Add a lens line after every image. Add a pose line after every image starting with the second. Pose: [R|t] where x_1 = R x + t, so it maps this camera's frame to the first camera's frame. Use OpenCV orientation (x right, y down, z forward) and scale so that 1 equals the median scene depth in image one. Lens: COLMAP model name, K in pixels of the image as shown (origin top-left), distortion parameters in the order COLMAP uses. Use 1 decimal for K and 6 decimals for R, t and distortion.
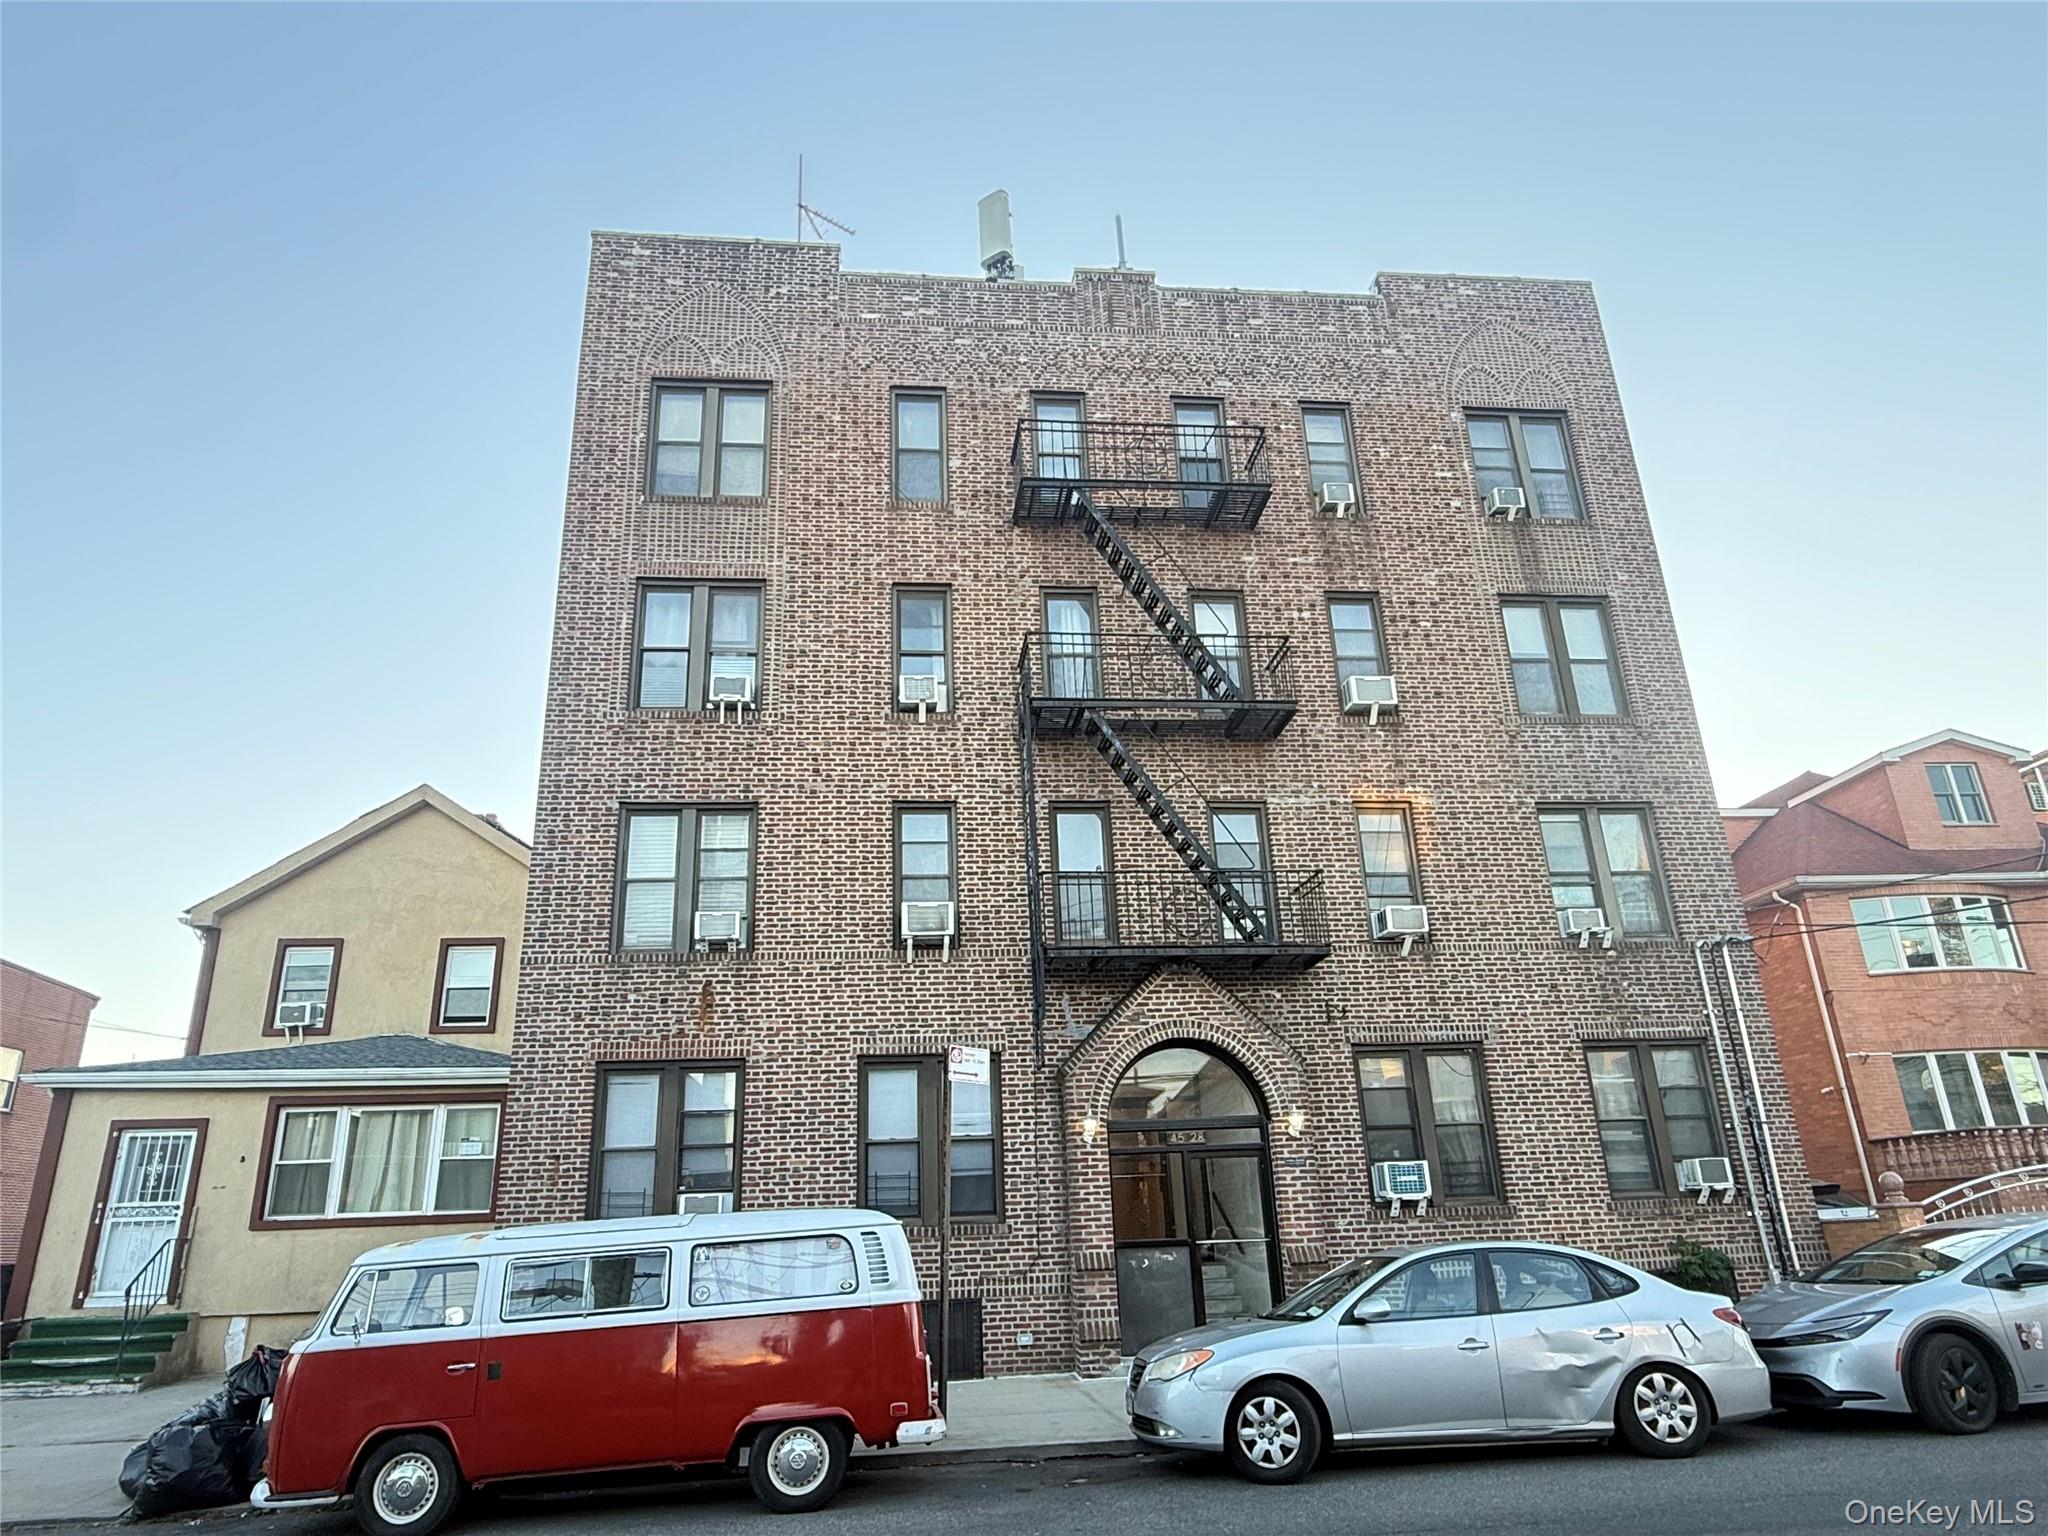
lens RADIAL K [[1268.5, 0, 1024.0], [0, 1268.5, 768.0], [0, 0, 1]] dist [0.008452, 0.000523]
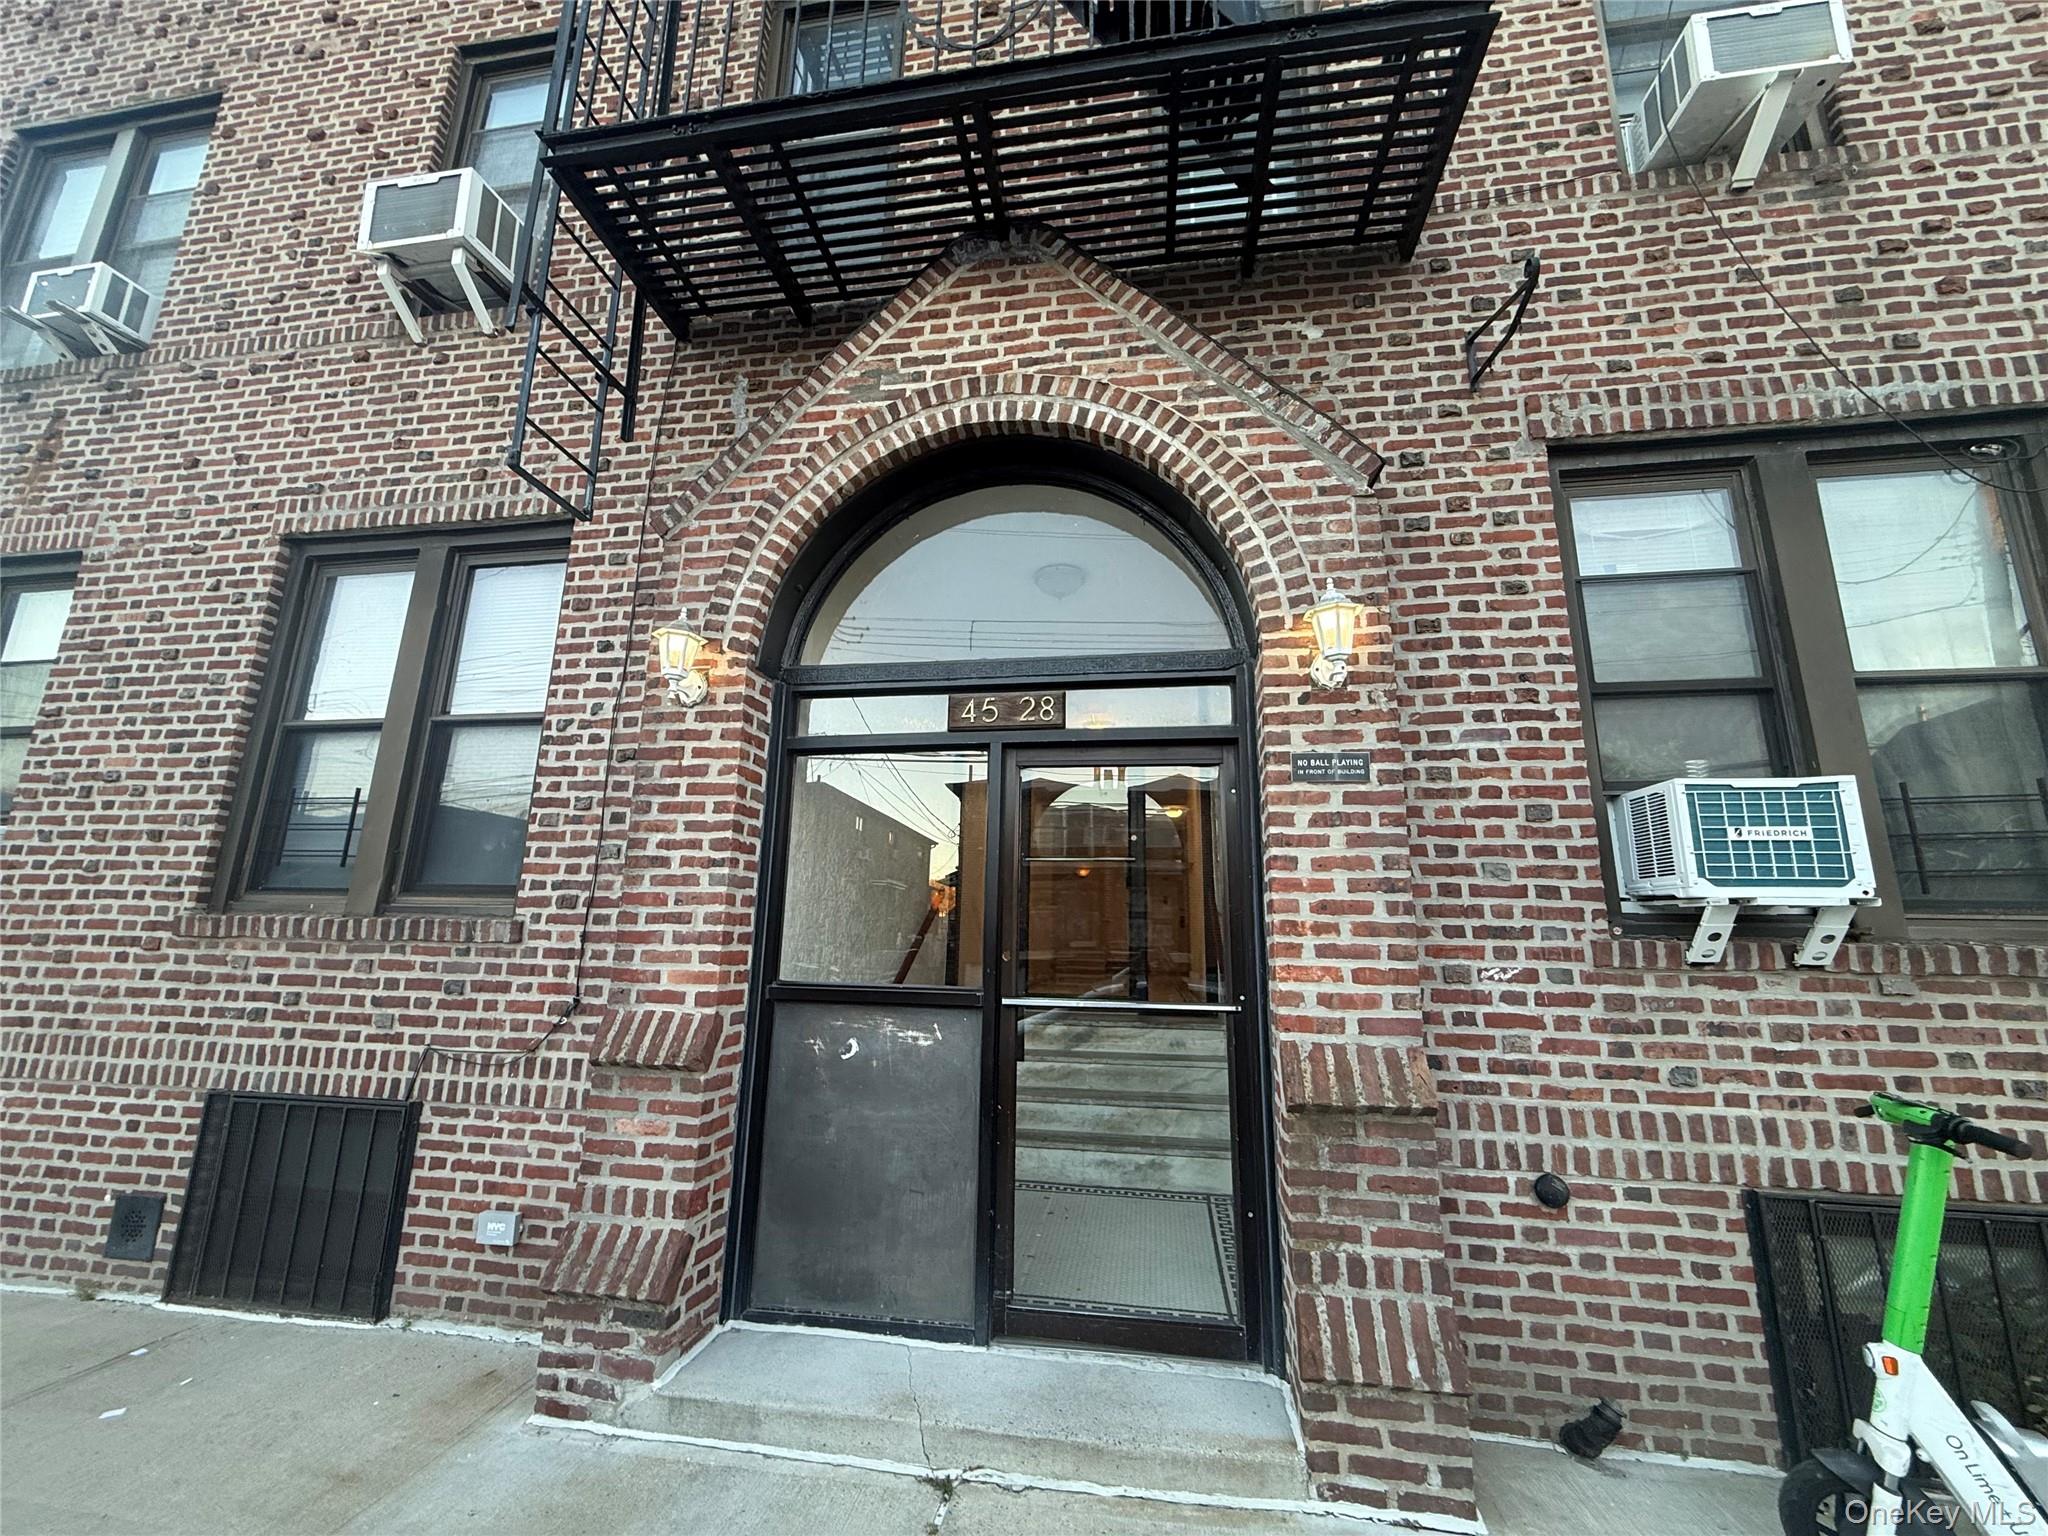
lens RADIAL K [[812.7, 0, 1024.0], [0, 812.7, 768.0], [0, 0, 1]] dist [0.001277, 0.000096]
pose [[0.962107, -0.001748, -0.272668, 0.195315], [0.040258, 0.989931, 0.135704, 0.279644], [0.269686, -0.141539, 0.952490, 0.793985]]
